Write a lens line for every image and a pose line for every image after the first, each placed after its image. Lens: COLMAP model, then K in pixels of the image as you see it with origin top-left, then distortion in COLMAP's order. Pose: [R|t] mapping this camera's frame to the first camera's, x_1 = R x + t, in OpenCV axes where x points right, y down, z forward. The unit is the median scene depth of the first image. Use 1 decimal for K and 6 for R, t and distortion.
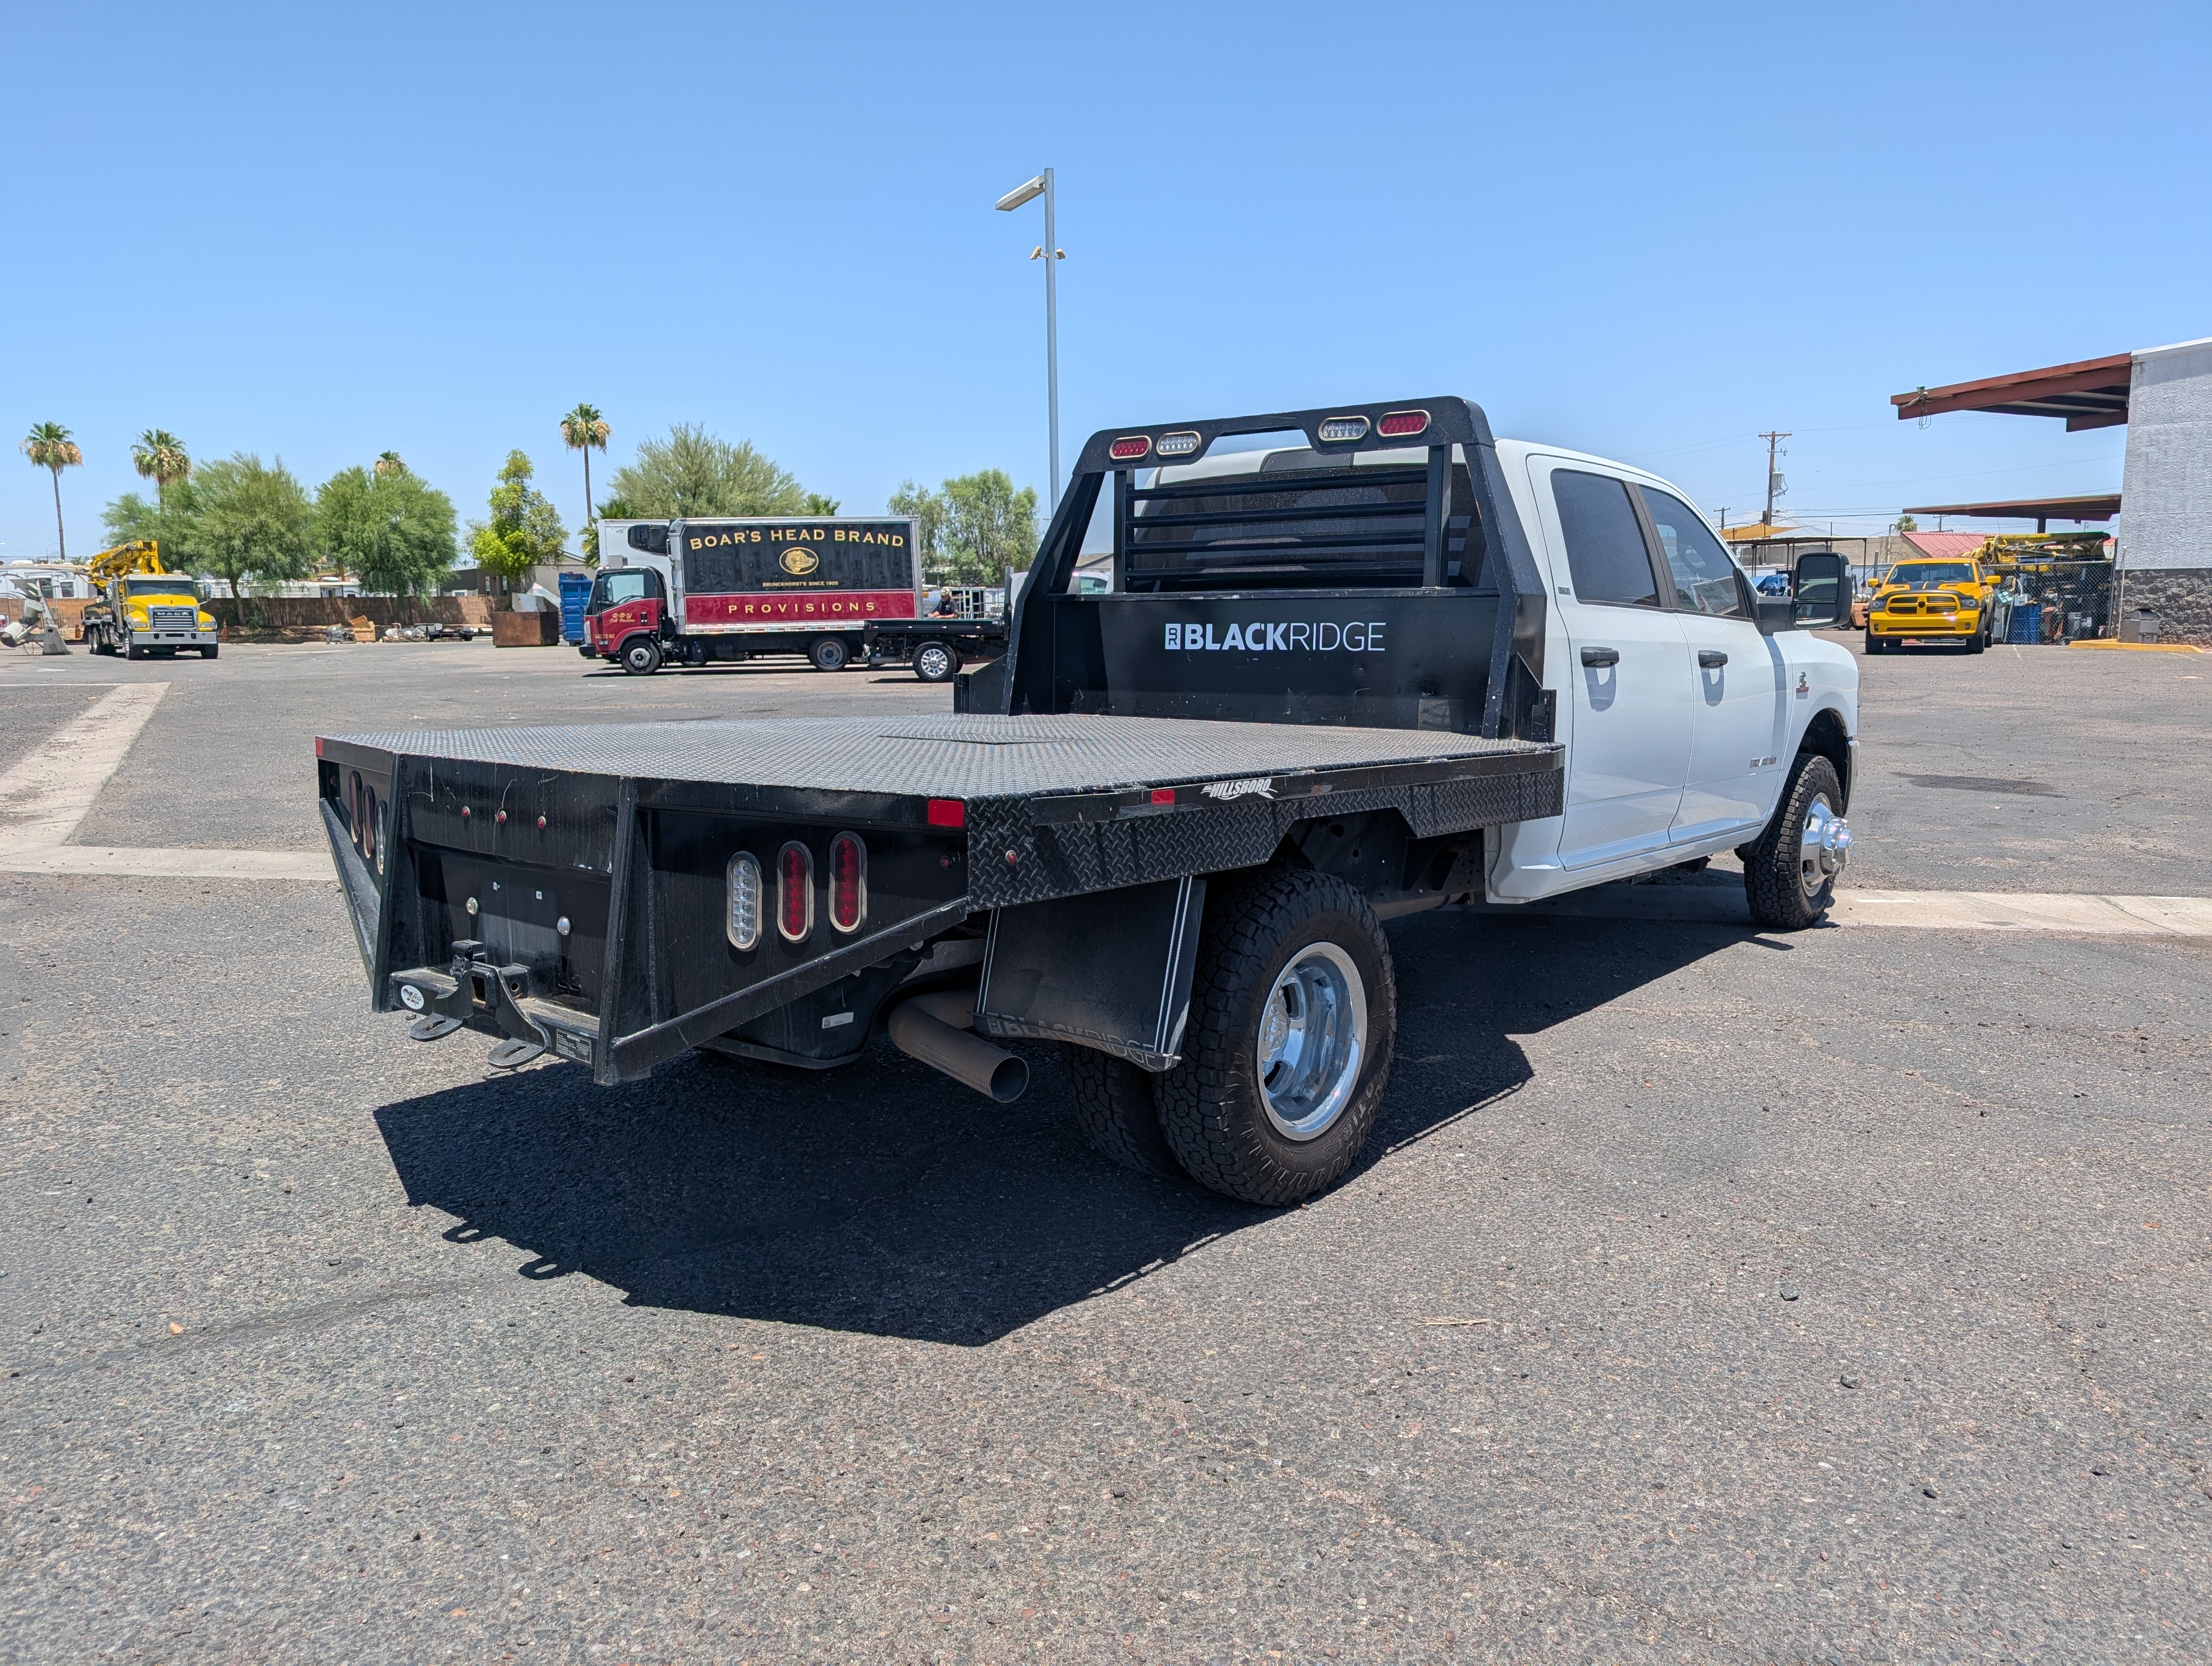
lens RADIAL K [[1565.1, 0, 1111.5], [0, 1565.1, 826.9], [0, 0, 1]] dist [0.004469, -0.001973]
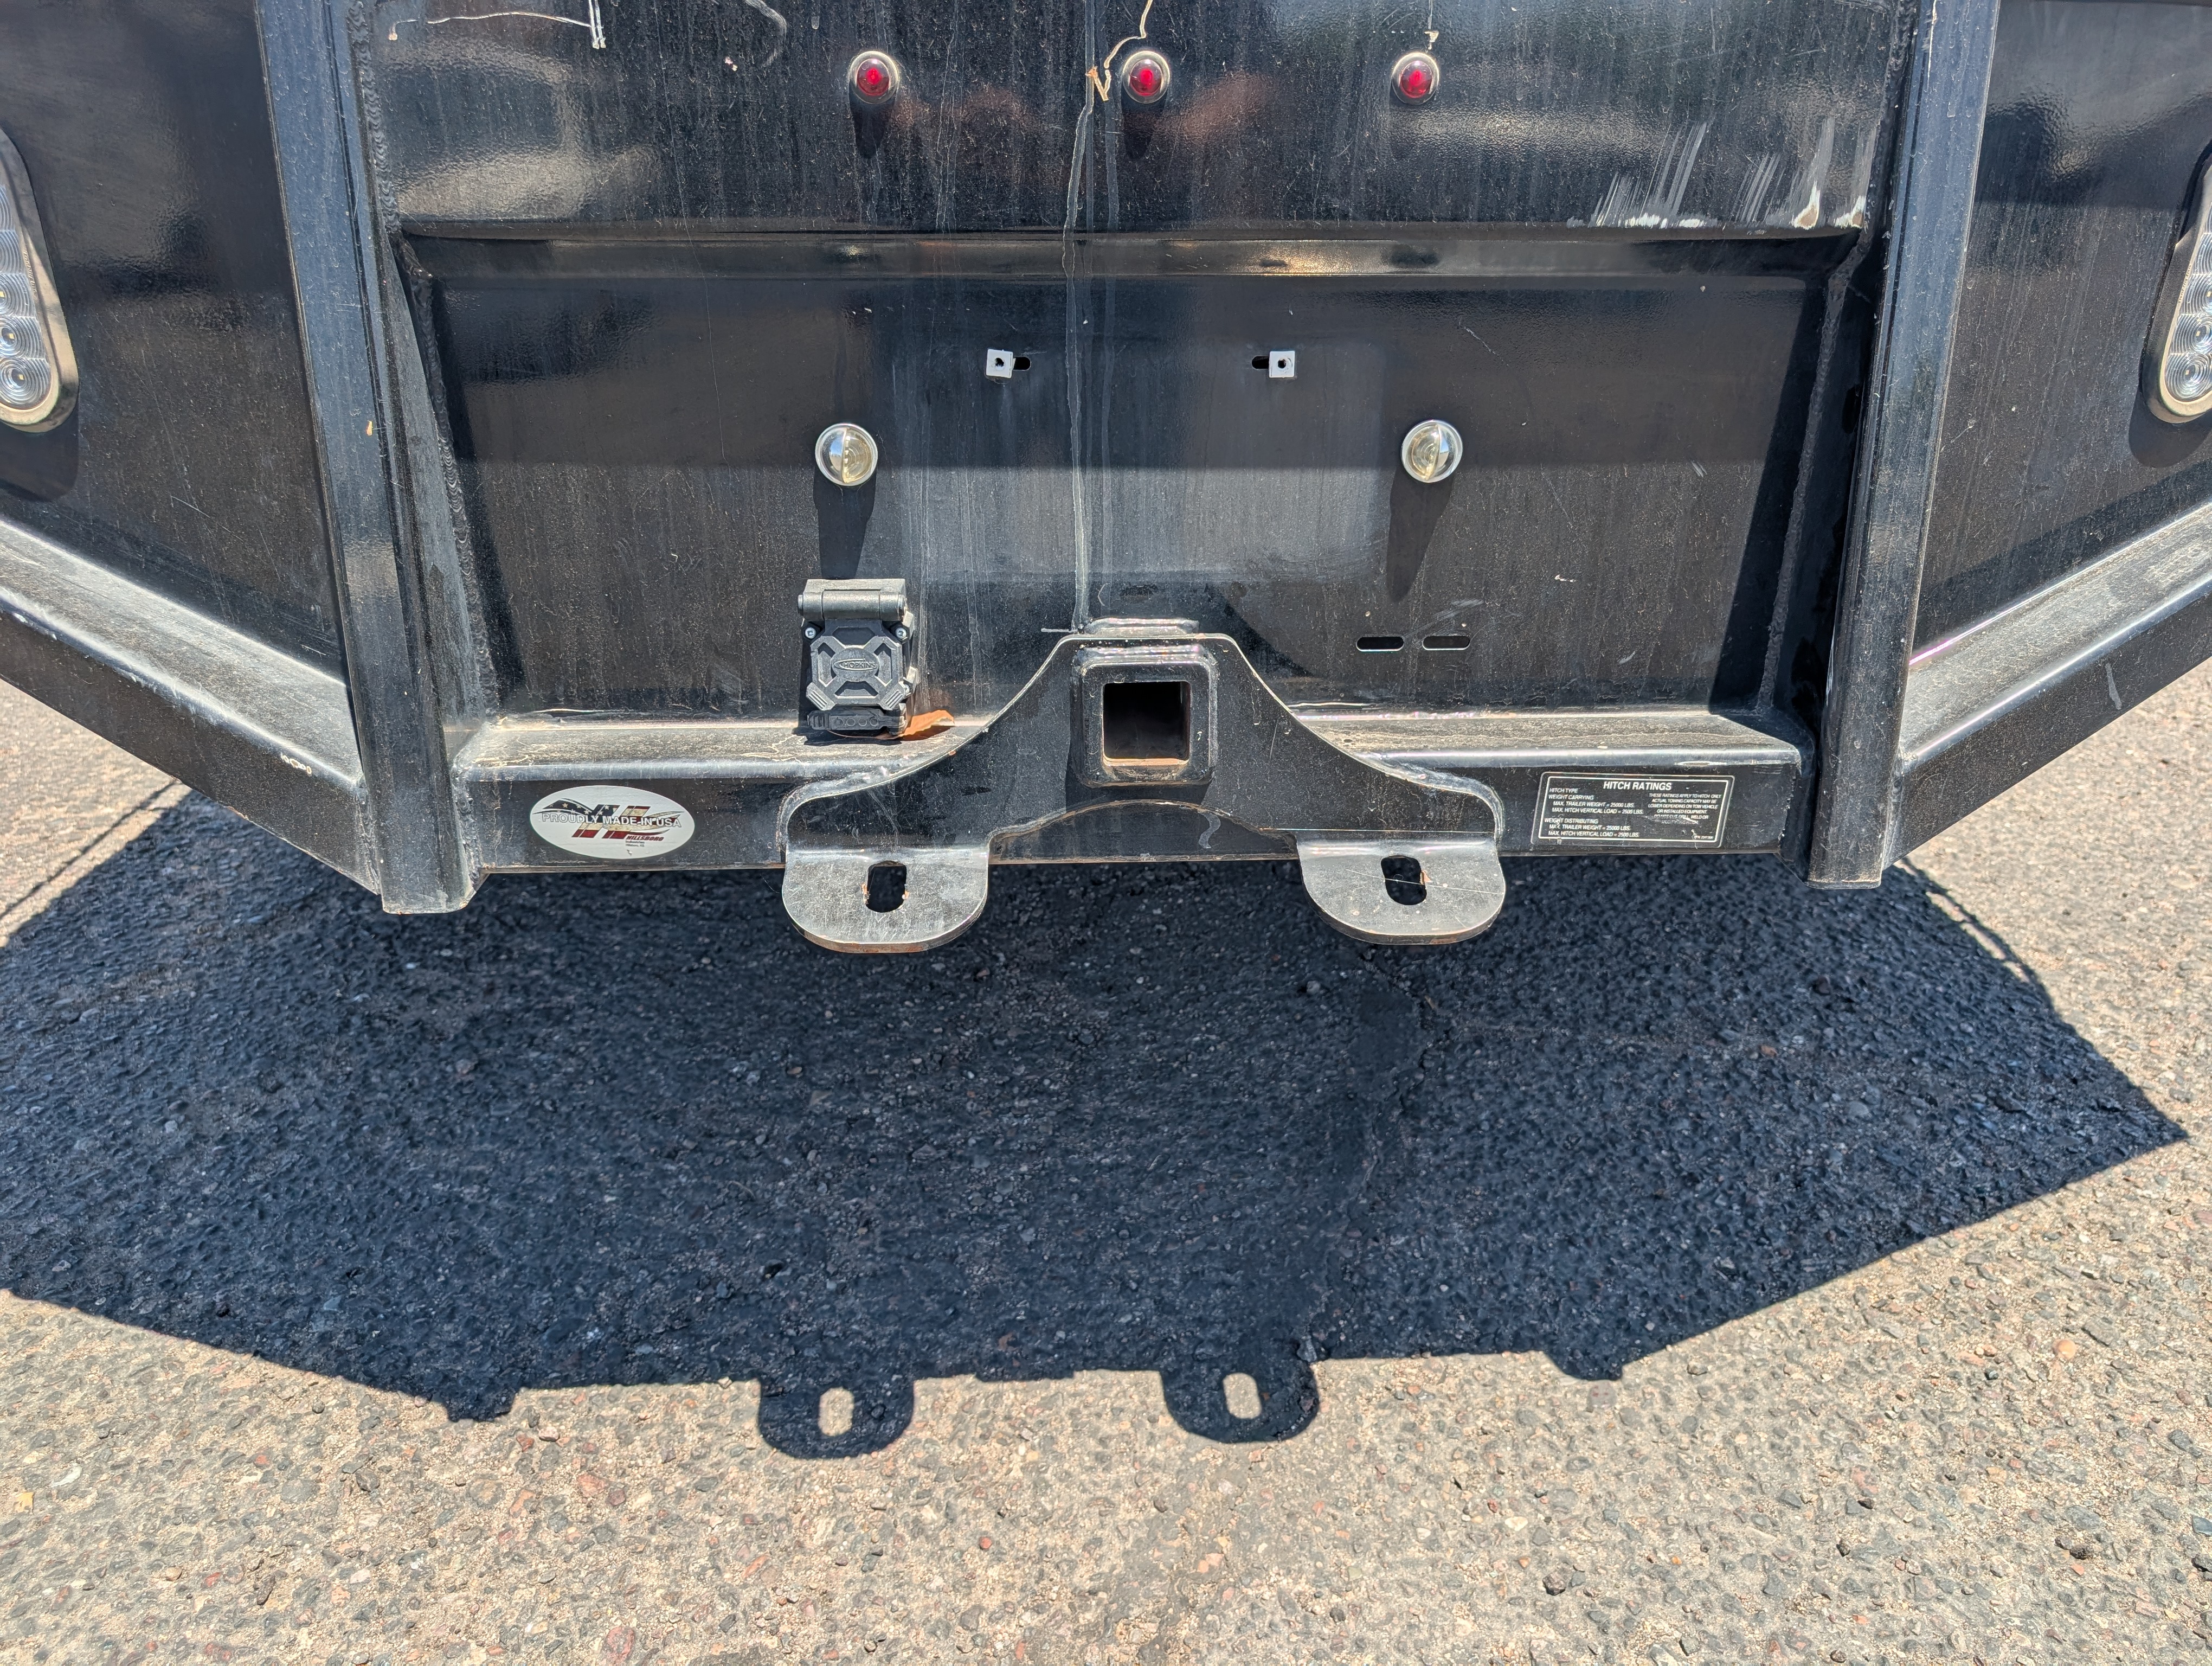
lens RADIAL K [[1589.6, 0, 1118.4], [0, 1589.6, 838.7], [0, 0, 1]] dist [0.004610, -0.003011]
pose [[0.741285, -0.276828, 0.611443, -0.370153], [0.077340, 0.940145, 0.331883, 0.015925], [-0.666720, -0.198731, 0.718325, 0.489931]]
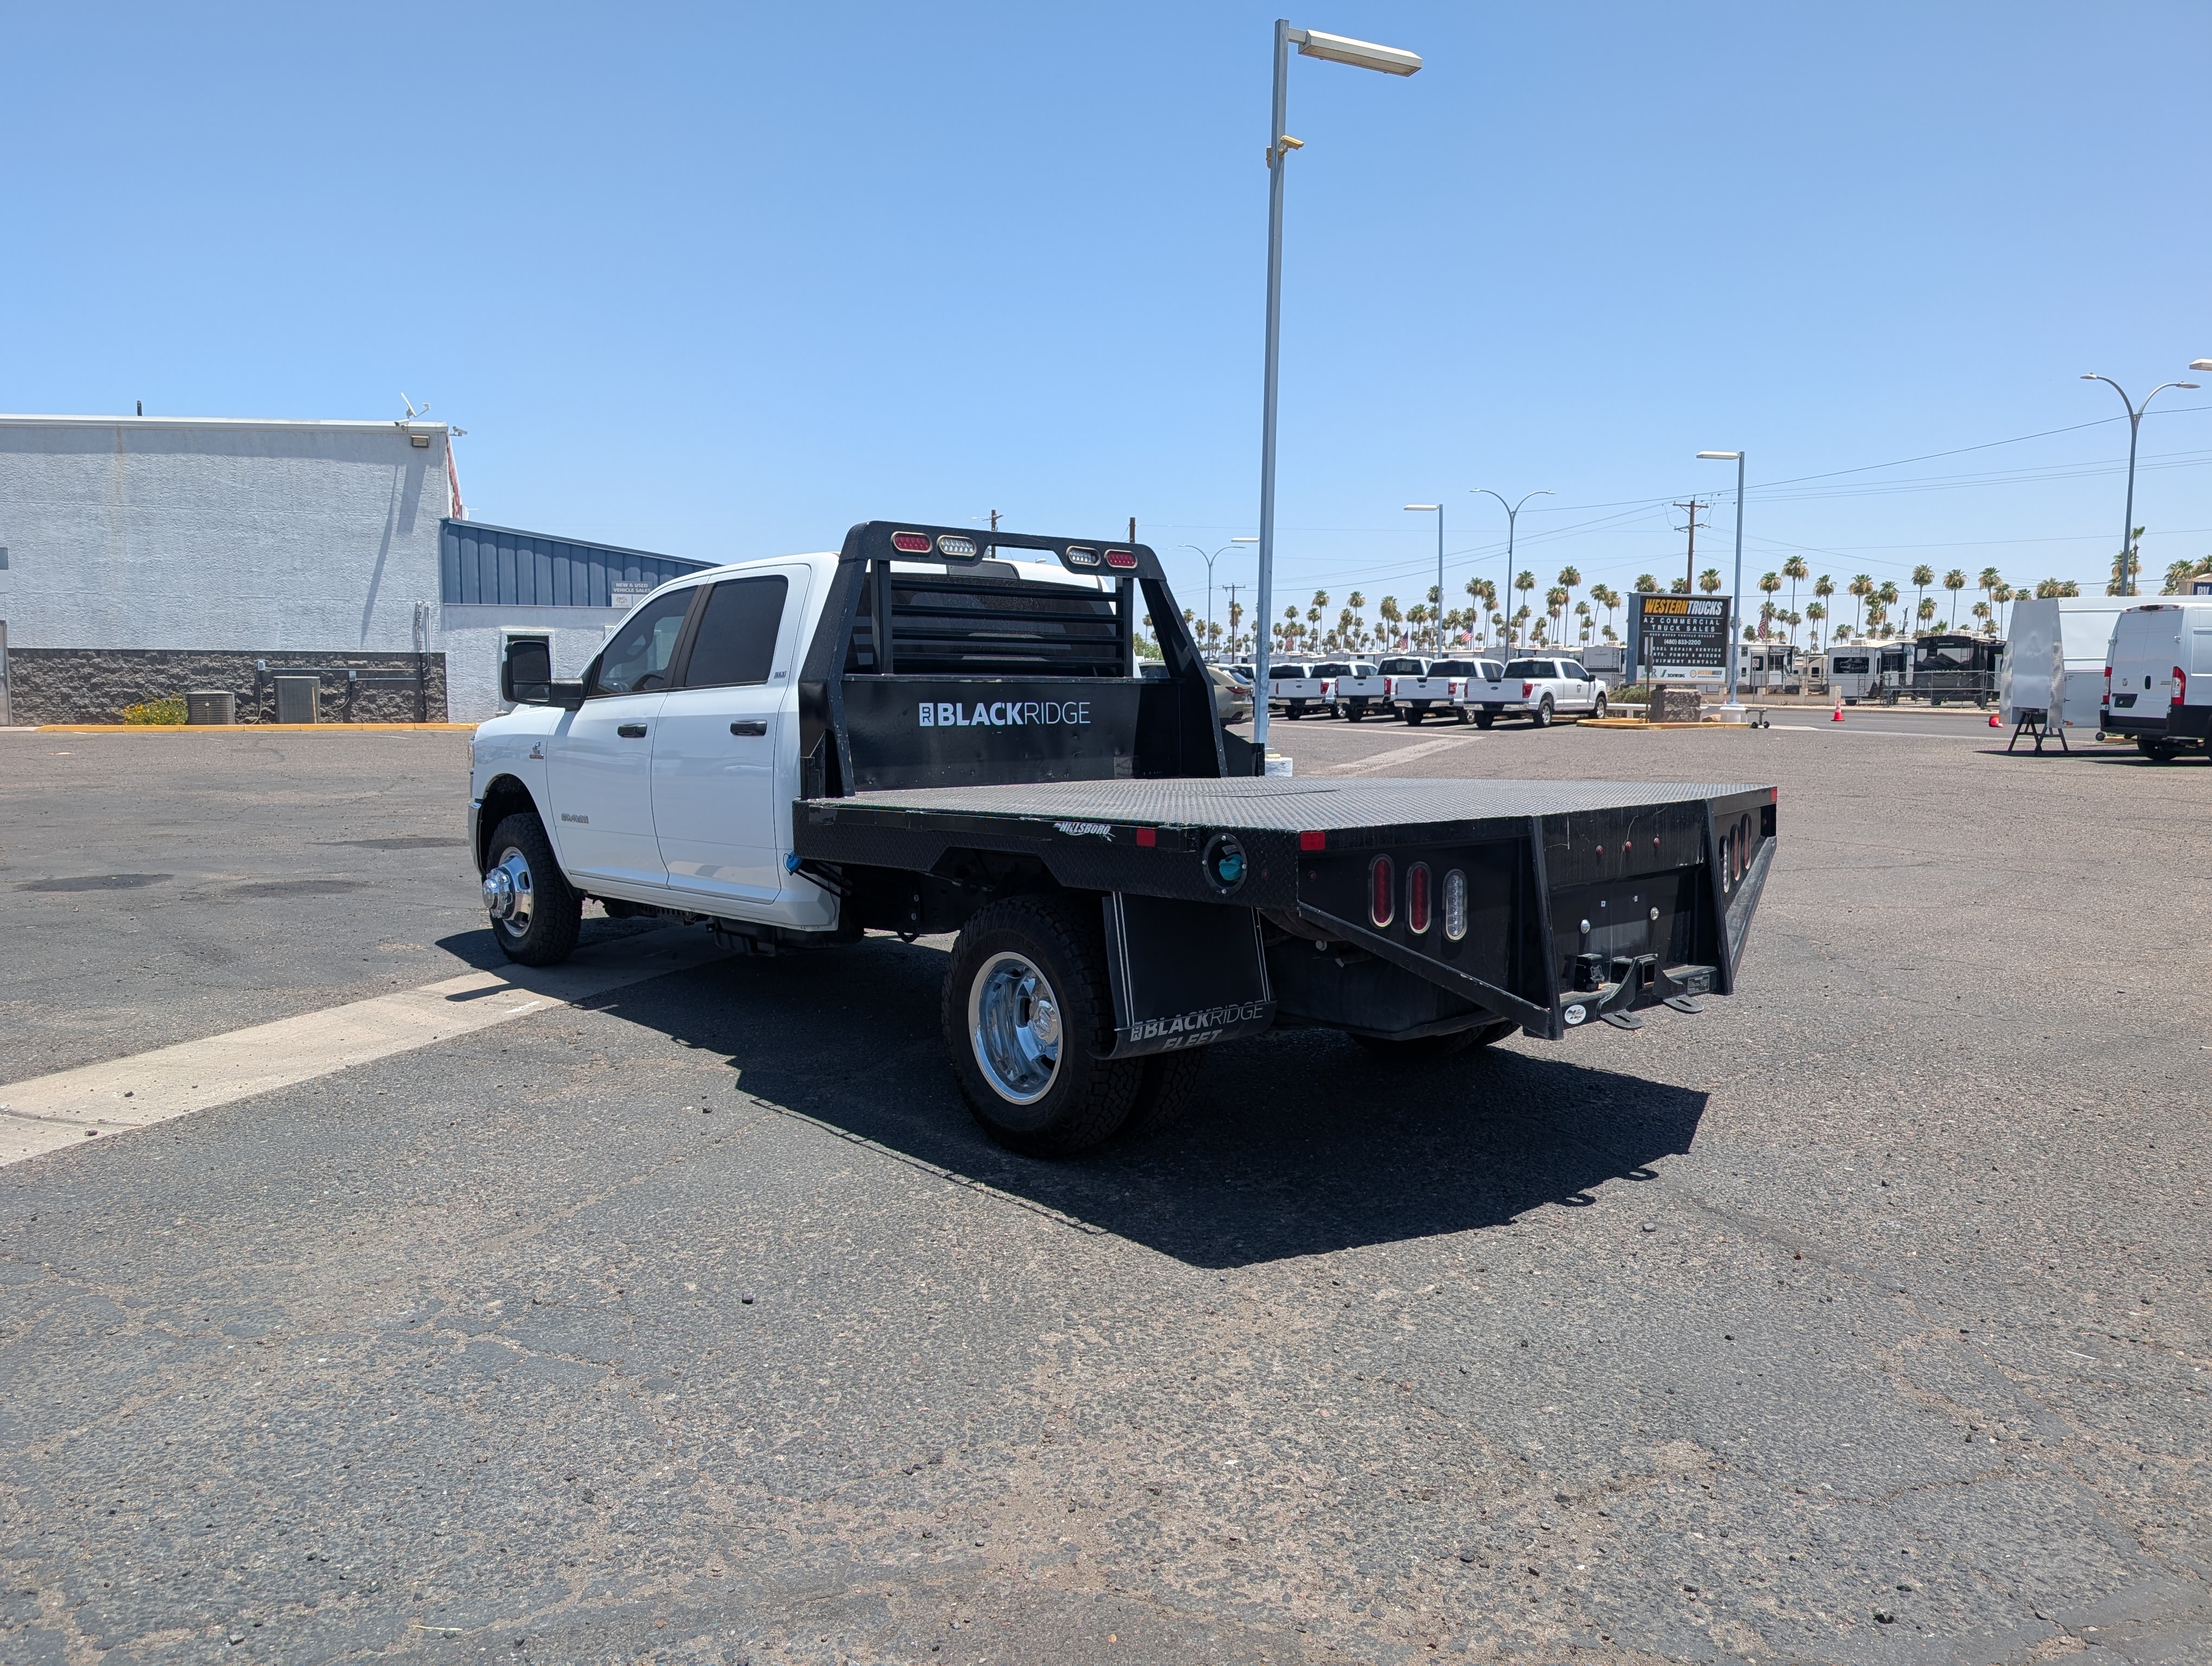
lens RADIAL K [[1532.5, 0, 1093.9], [0, 1532.5, 843.5], [0, 0, 1]] dist [0.018956, -0.001707]
pose [[0.168017, -0.090758, 0.981597, -1.099489], [0.127638, 0.989374, 0.069630, -0.099264], [-0.977486, 0.113590, 0.177816, 0.758541]]
